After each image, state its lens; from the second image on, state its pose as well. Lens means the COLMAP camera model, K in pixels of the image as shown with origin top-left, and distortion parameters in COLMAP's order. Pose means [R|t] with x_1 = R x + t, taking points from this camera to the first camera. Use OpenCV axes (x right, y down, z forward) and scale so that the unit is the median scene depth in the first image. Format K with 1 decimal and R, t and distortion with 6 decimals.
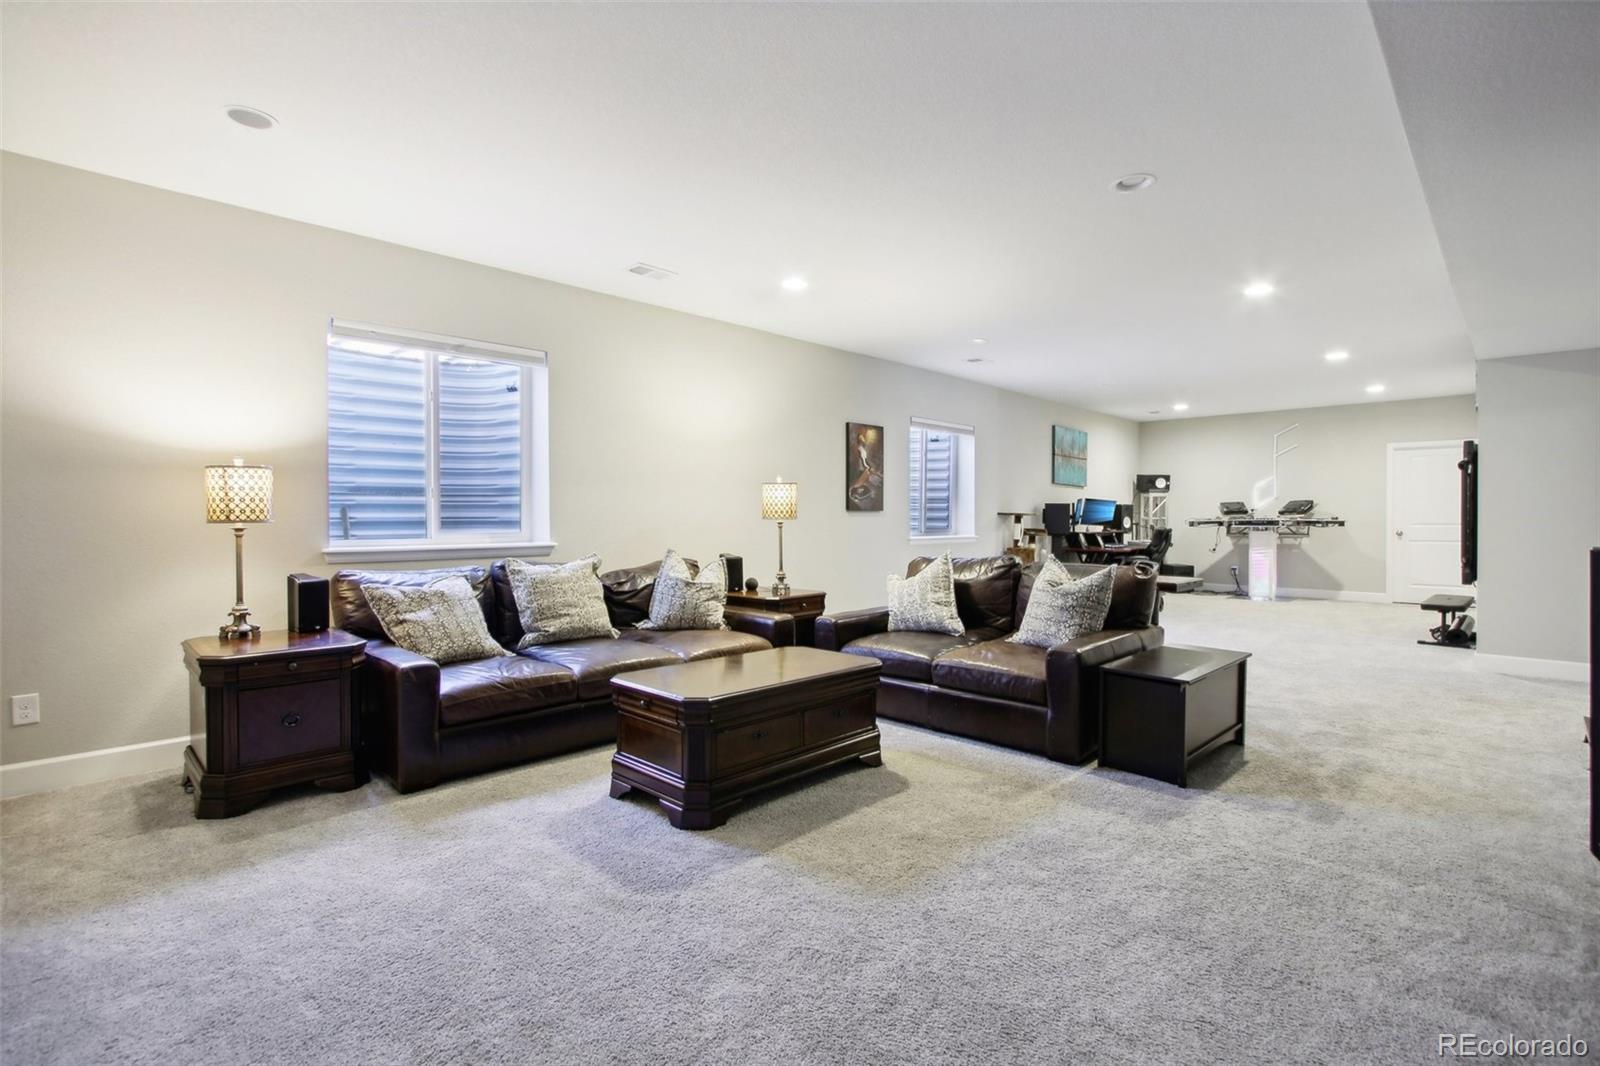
lens RADIAL K [[743.9, 0, 791.1], [0, 743.9, 529.7], [0, 0, 1]] dist [-0.016665, 0.002580]
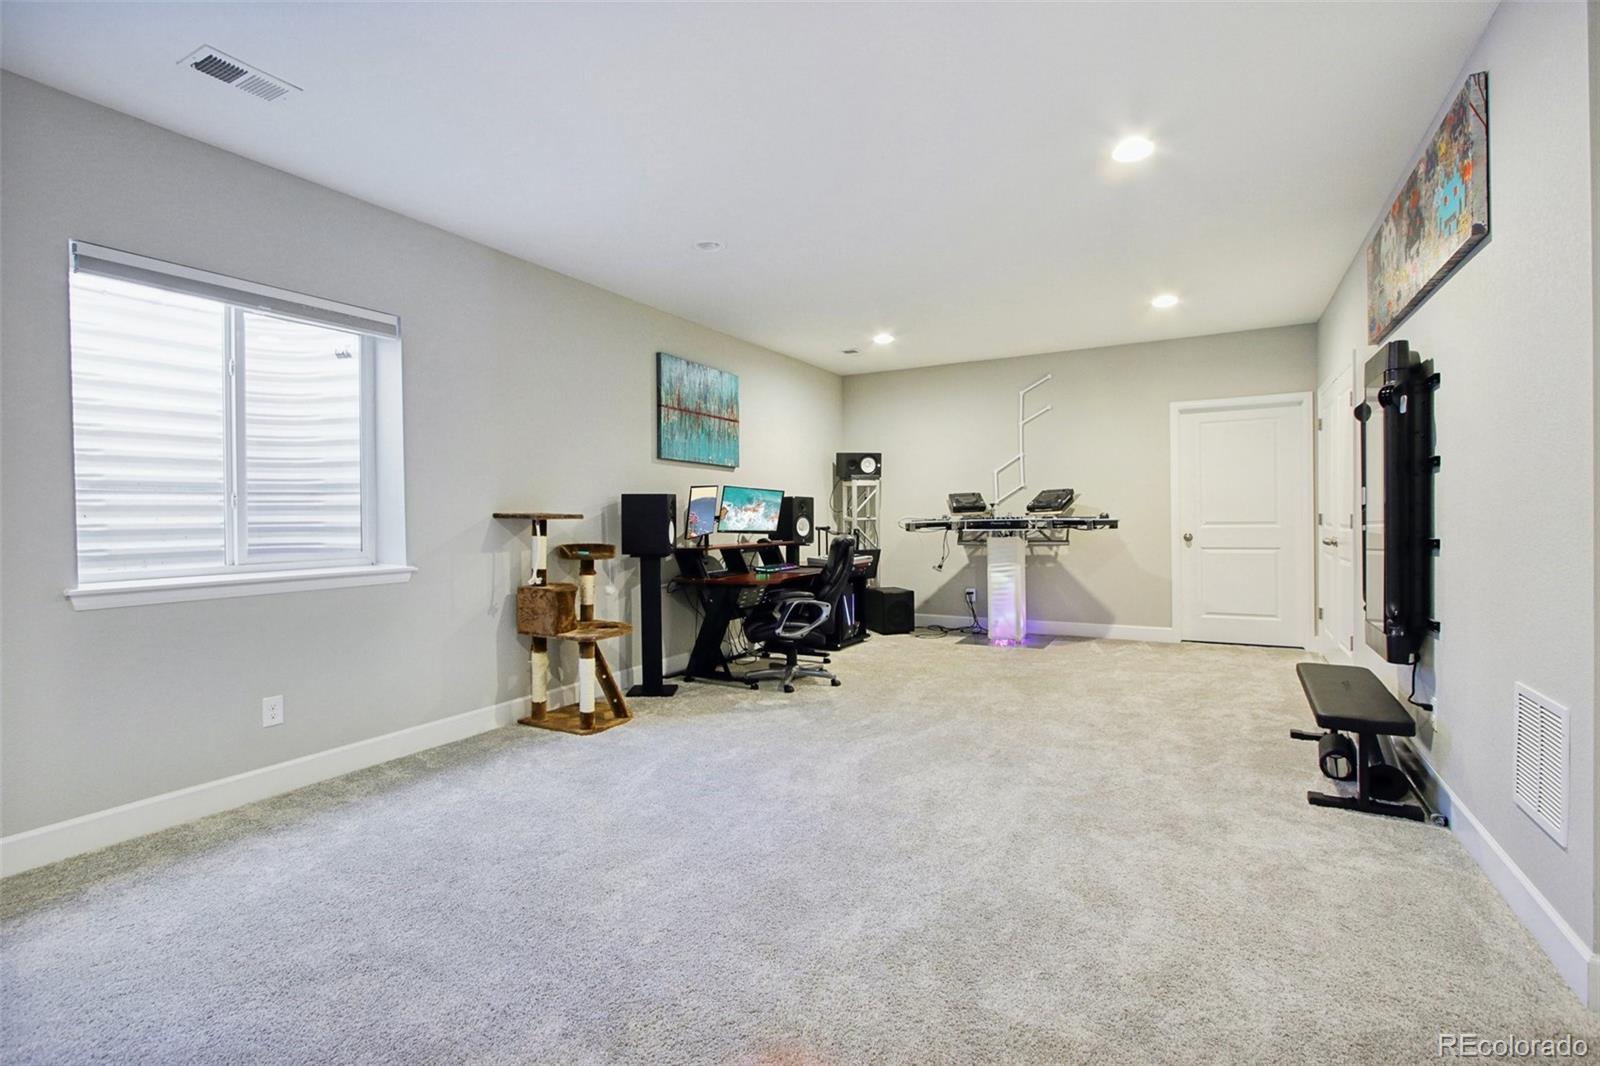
lens RADIAL K [[743.9, 0, 794.6], [0, 743.9, 525.2], [0, 0, 1]] dist [-0.016665, 0.002580]
pose [[0.961631, -0.015140, 0.273927, 0.285340], [0.016926, 0.999848, -0.004157, -0.009075], [-0.273823, 0.008634, 0.961741, 0.429472]]
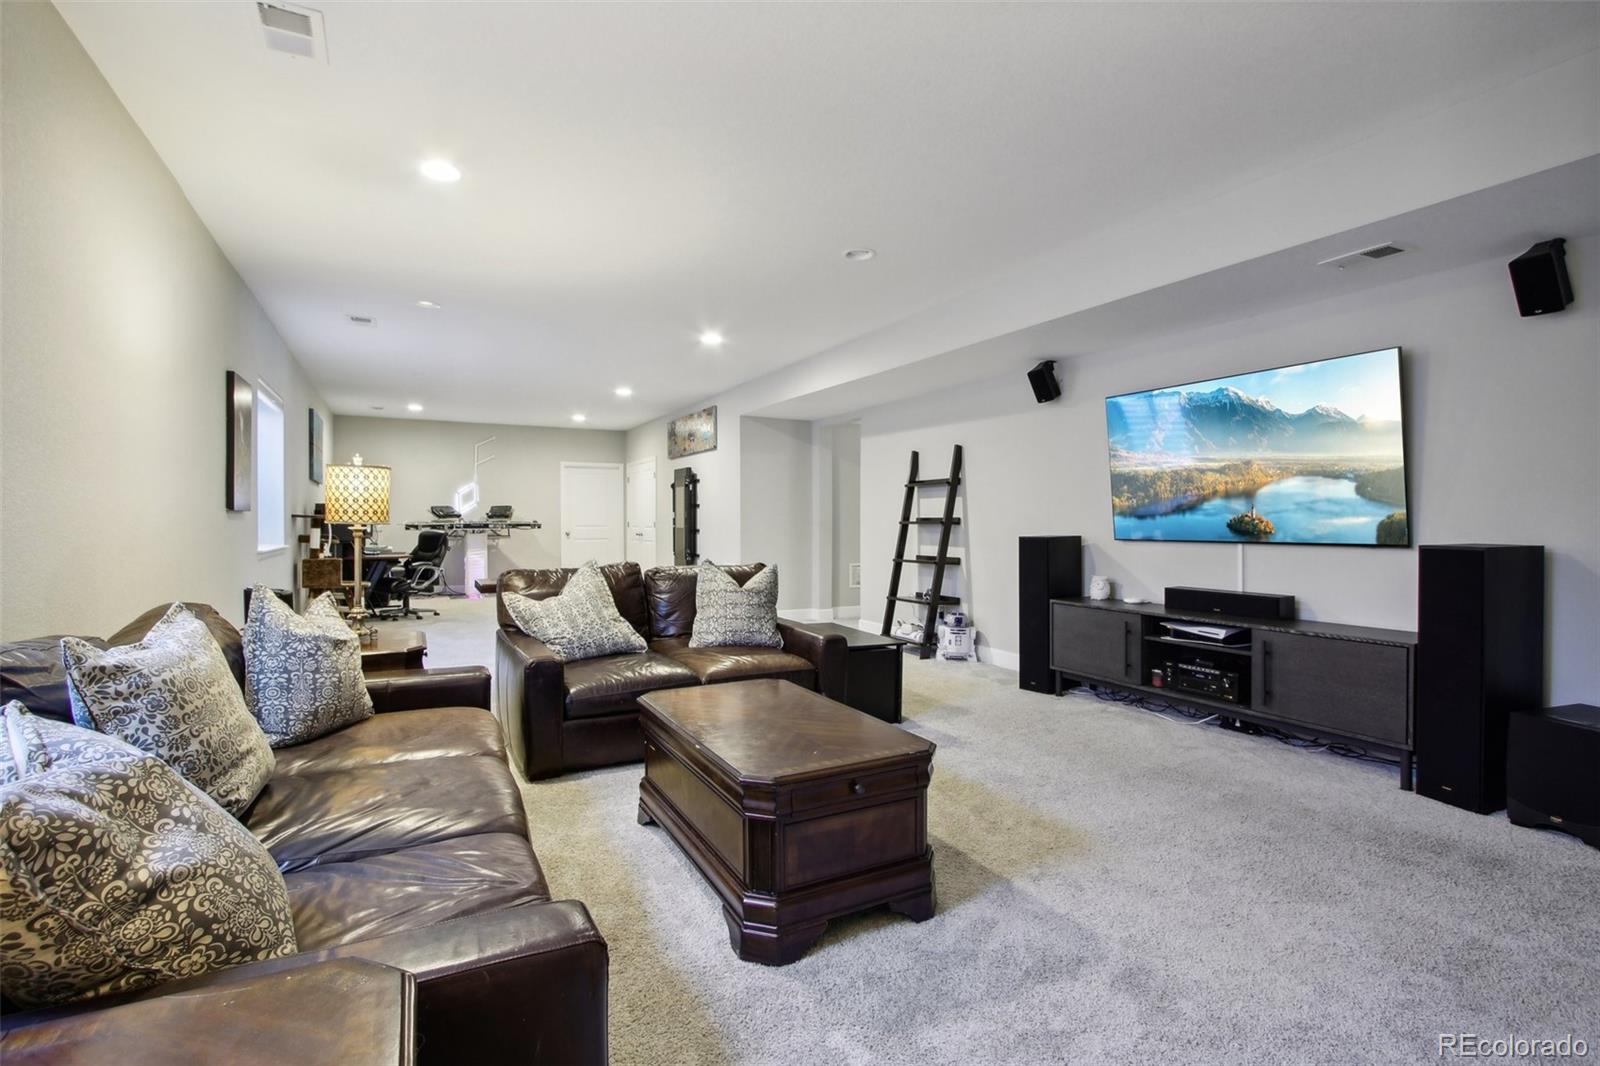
lens RADIAL K [[743.9, 0, 786.3], [0, 743.9, 525.0], [0, 0, 1]] dist [-0.016665, 0.002580]
pose [[0.307208, -0.003785, 0.951635, -0.253628], [0.013322, 0.999911, -0.000323, -0.004280], [-0.951549, 0.012777, 0.307231, 0.241451]]
